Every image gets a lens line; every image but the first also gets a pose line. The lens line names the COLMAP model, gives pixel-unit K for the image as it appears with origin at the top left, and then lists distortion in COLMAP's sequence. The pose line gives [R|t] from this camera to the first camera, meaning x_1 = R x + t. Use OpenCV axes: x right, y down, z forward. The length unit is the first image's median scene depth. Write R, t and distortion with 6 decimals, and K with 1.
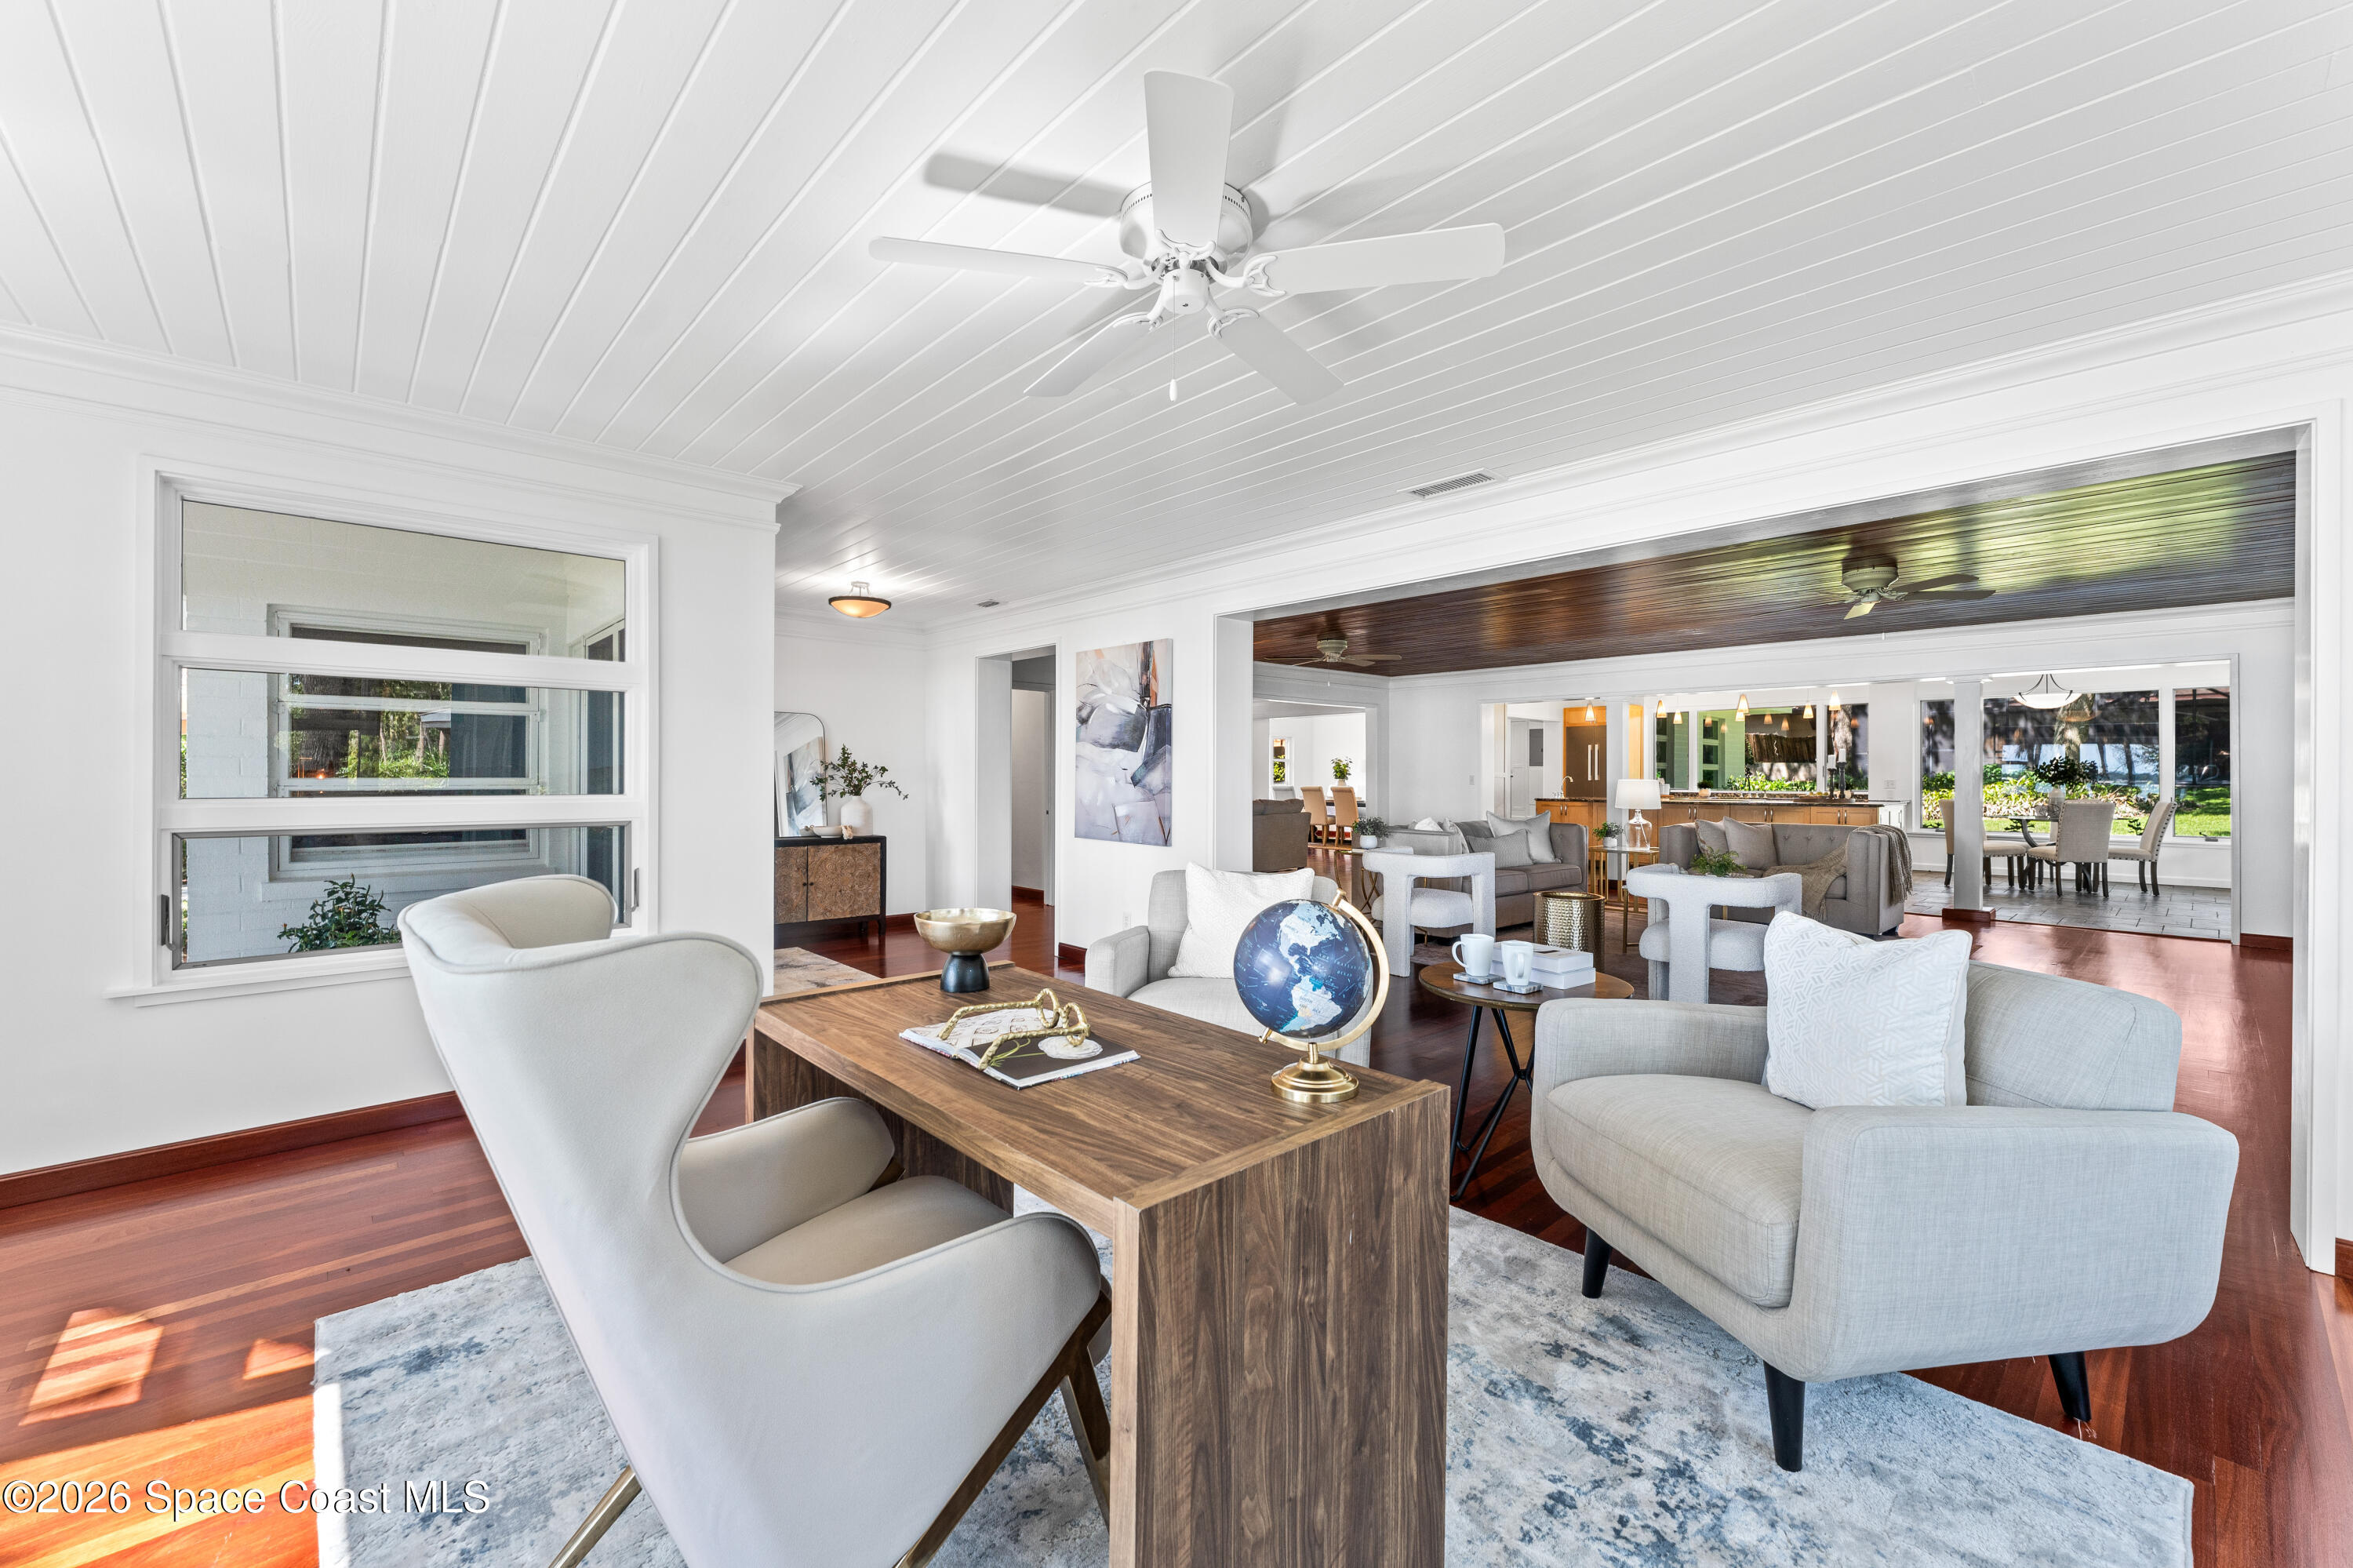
lens RADIAL K [[945.7, 0, 1177.7], [0, 945.7, 773.6], [0, 0, 1]] dist [-0.003605, -0.000310]
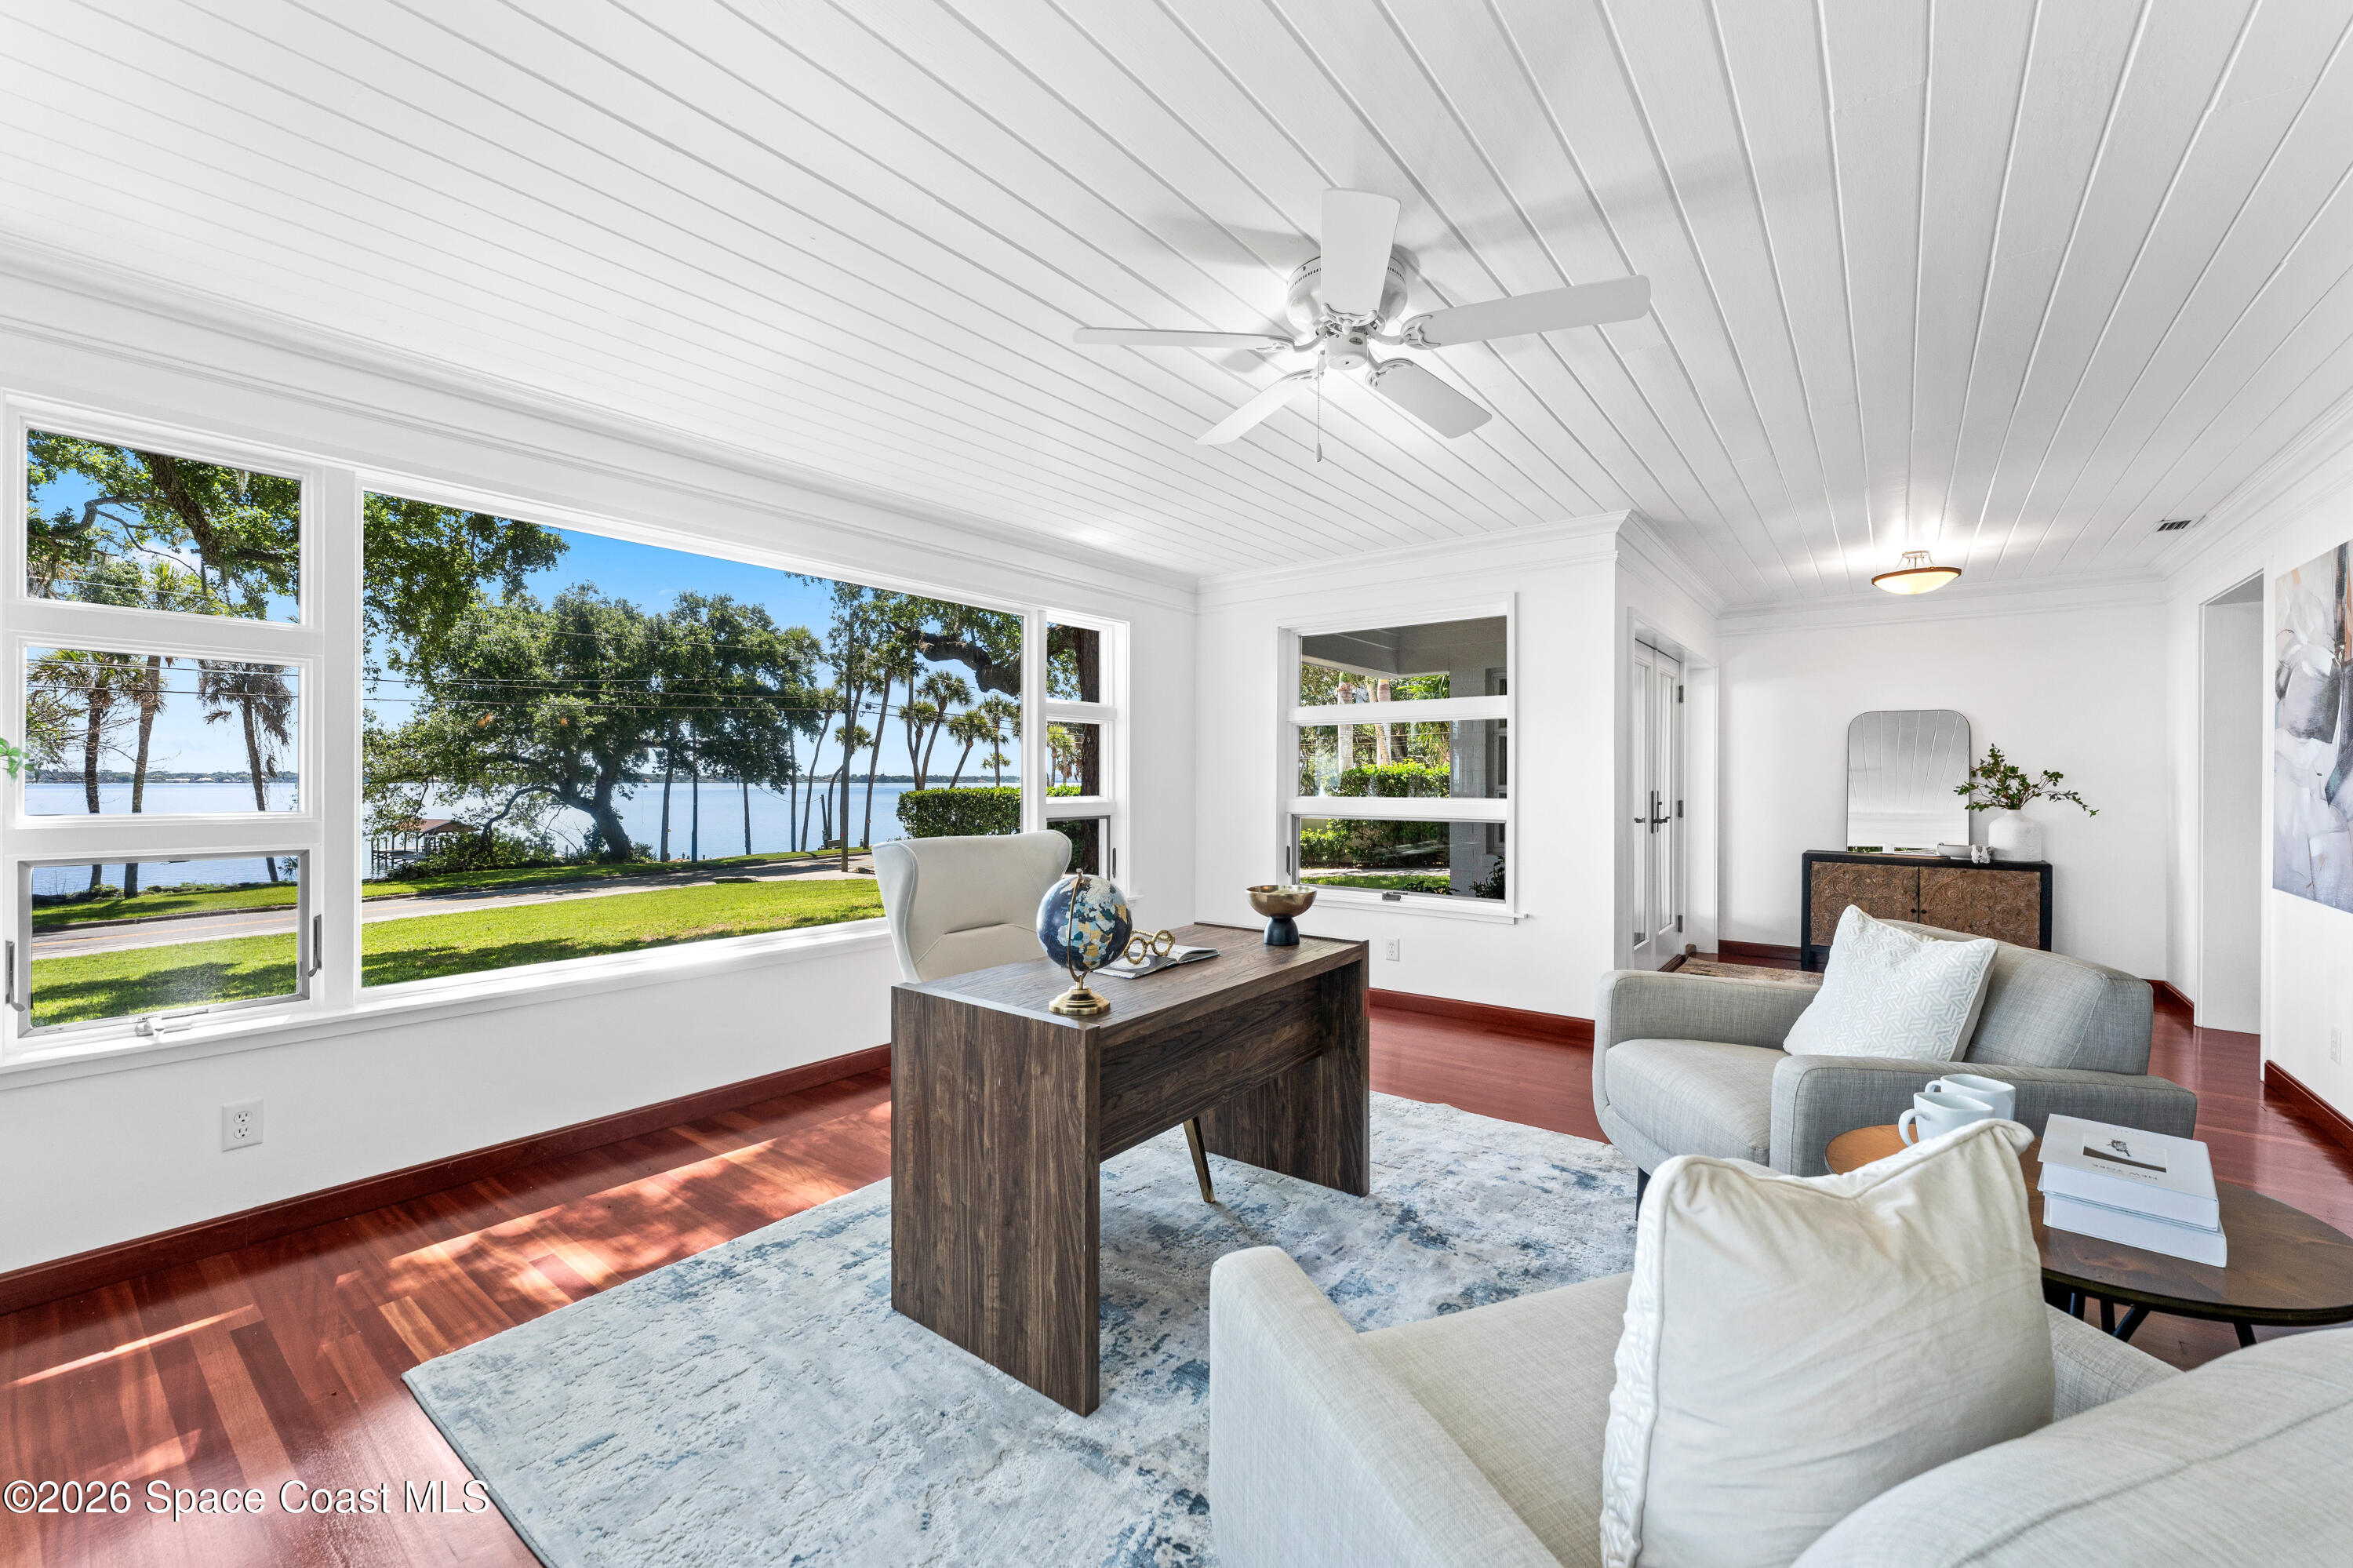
lens RADIAL K [[945.7, 0, 1174.5], [0, 945.7, 786.5], [0, 0, 1]] dist [-0.003605, -0.000310]
pose [[0.165597, 0.005235, -0.986180, 0.384859], [0.001305, 0.999984, 0.005528, -0.001420], [0.986193, -0.002203, 0.165587, 0.223098]]
